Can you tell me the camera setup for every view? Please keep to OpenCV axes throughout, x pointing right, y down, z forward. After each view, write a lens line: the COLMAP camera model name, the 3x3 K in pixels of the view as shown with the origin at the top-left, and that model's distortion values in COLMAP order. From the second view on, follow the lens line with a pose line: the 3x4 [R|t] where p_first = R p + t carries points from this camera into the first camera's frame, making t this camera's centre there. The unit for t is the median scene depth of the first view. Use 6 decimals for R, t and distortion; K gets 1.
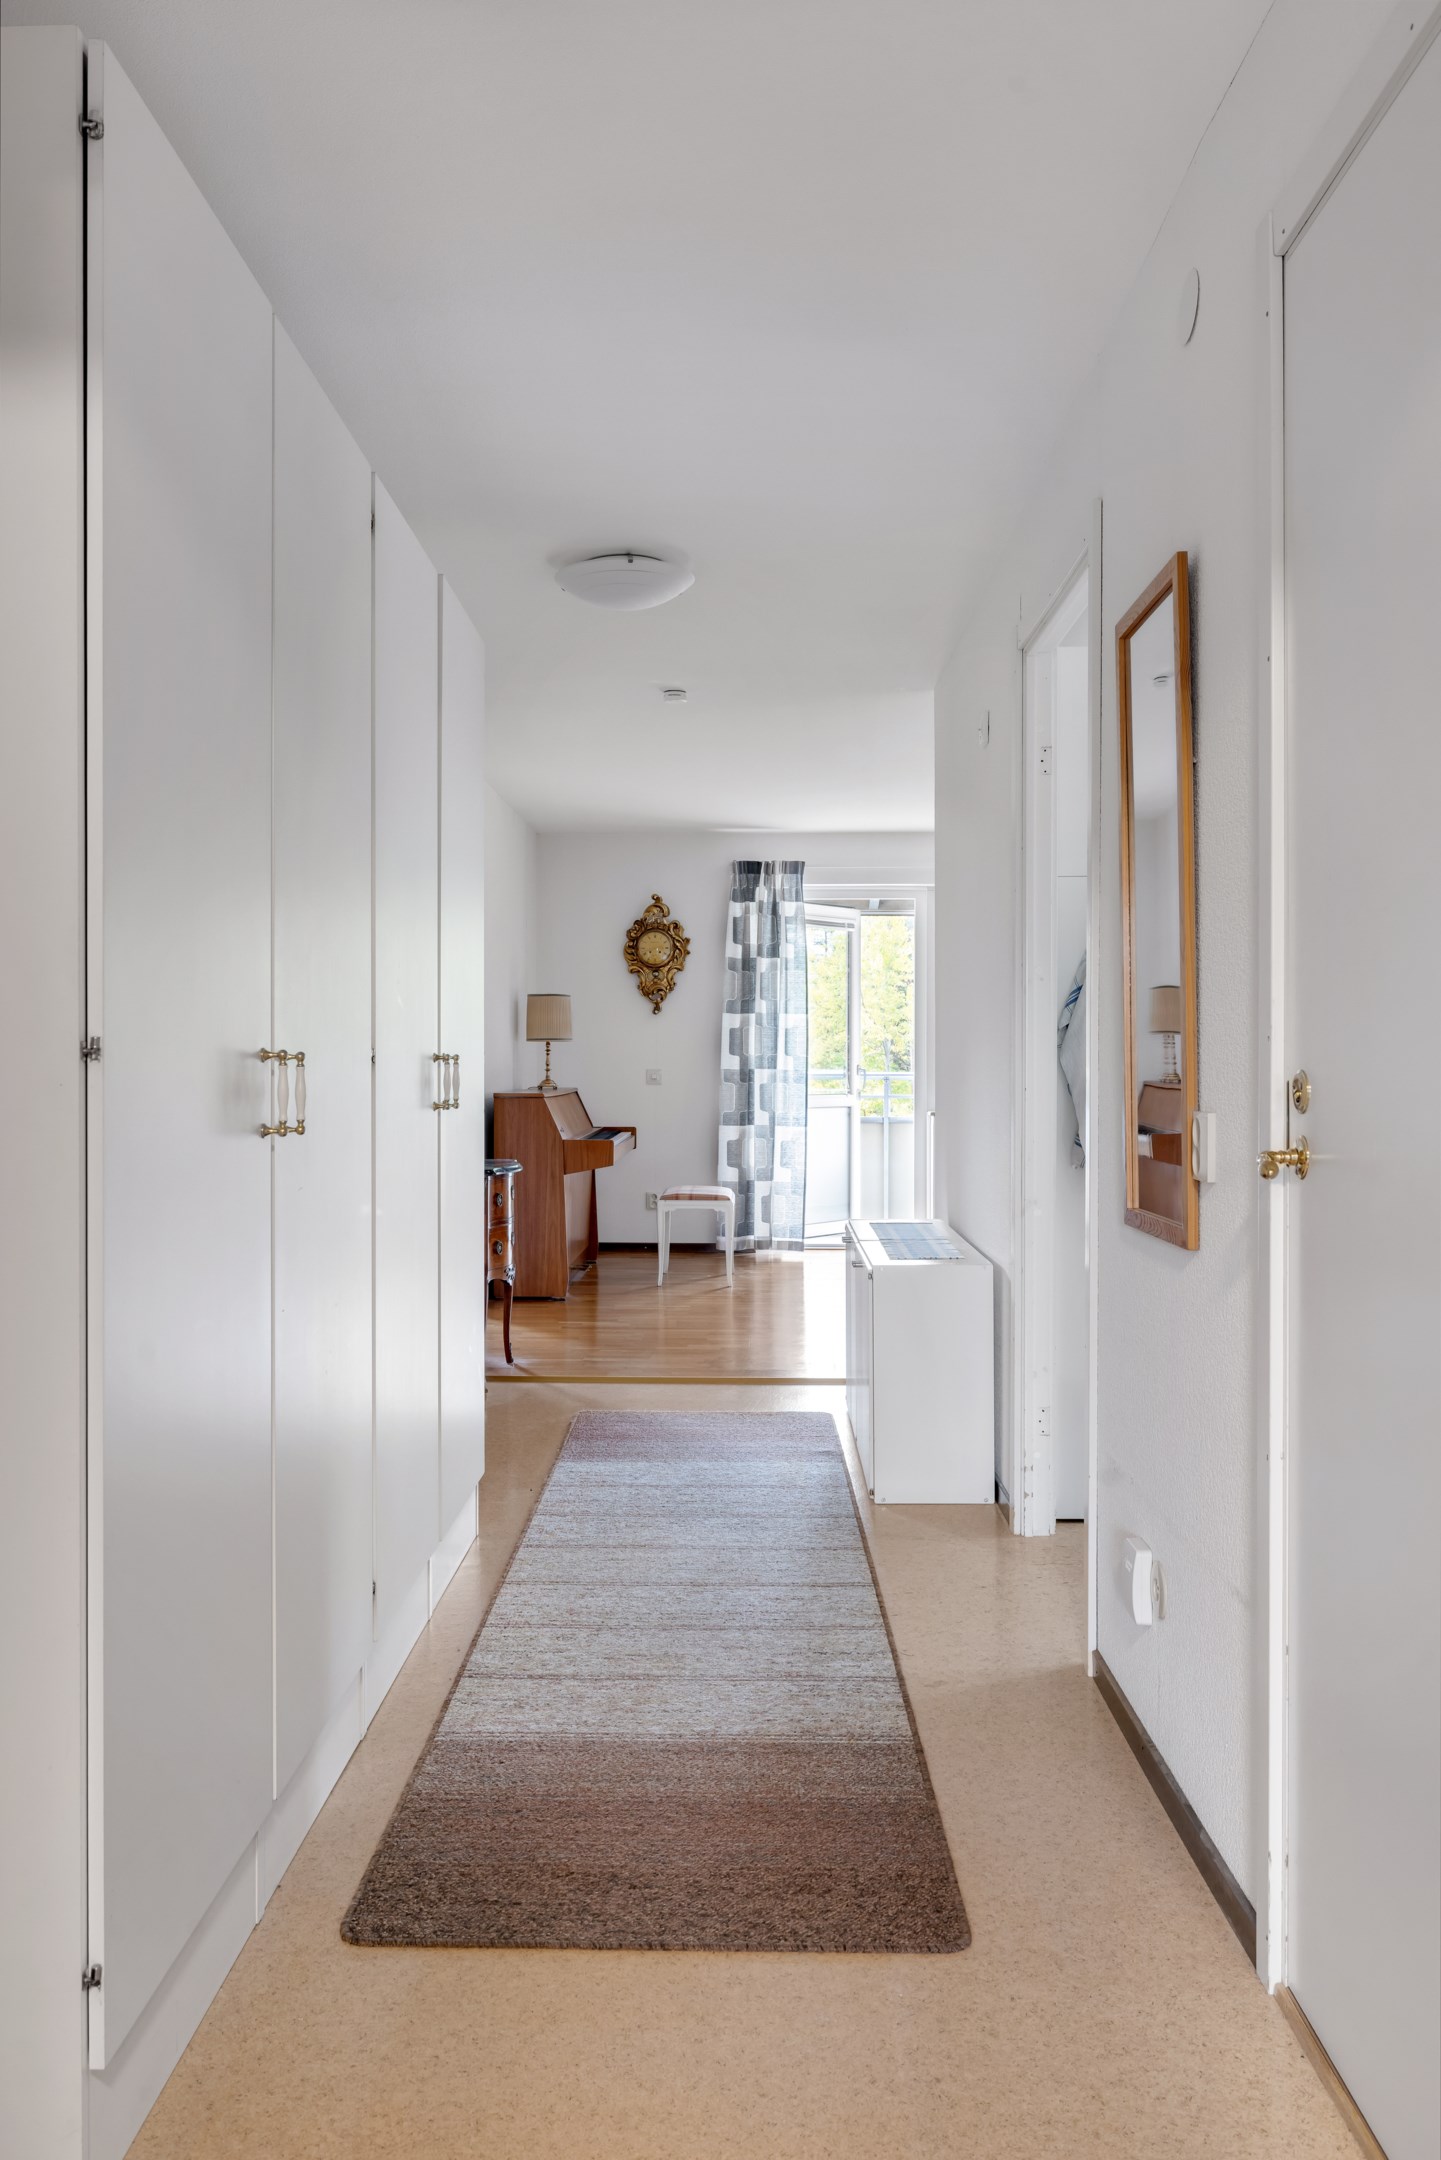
lens RADIAL K [[1605.3, 0, 753.3], [0, 1605.3, 1121.6], [0, 0, 1]] dist [-0.005562, -0.001324]
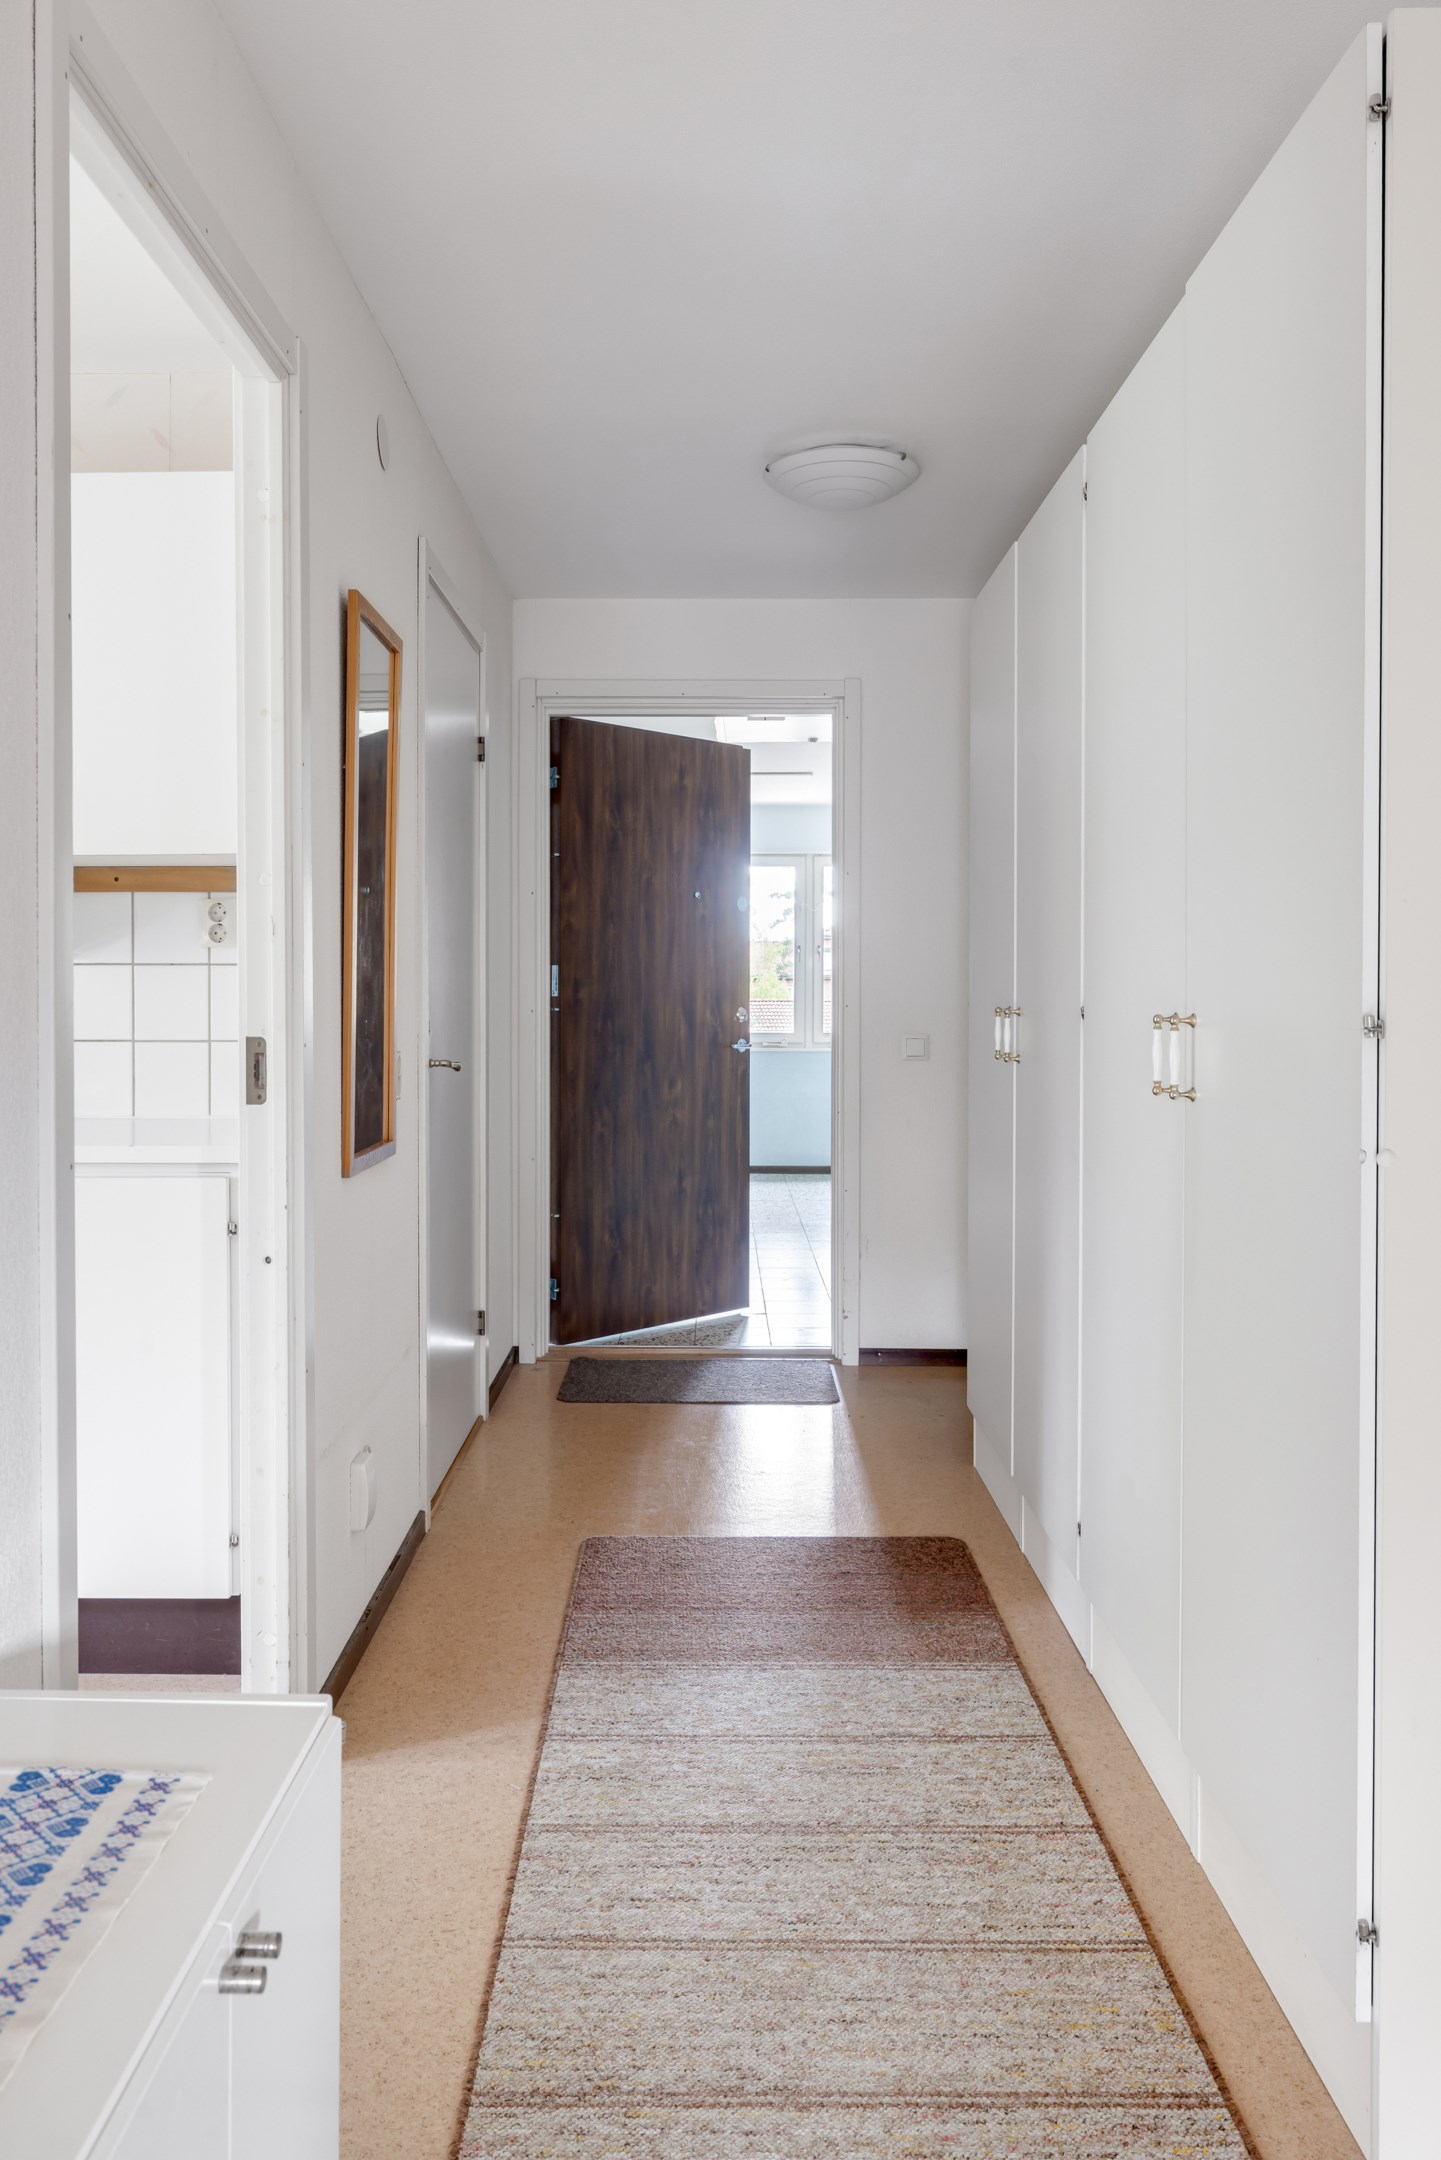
lens RADIAL K [[1605.3, 0, 719.5], [0, 1605.3, 1068.3], [0, 0, 1]] dist [-0.005562, -0.001324]
pose [[-0.999970, -0.007004, -0.003263, 0.001890], [-0.007247, 0.996637, 0.081625, -0.080650], [0.002680, 0.081646, -0.996658, 1.788496]]
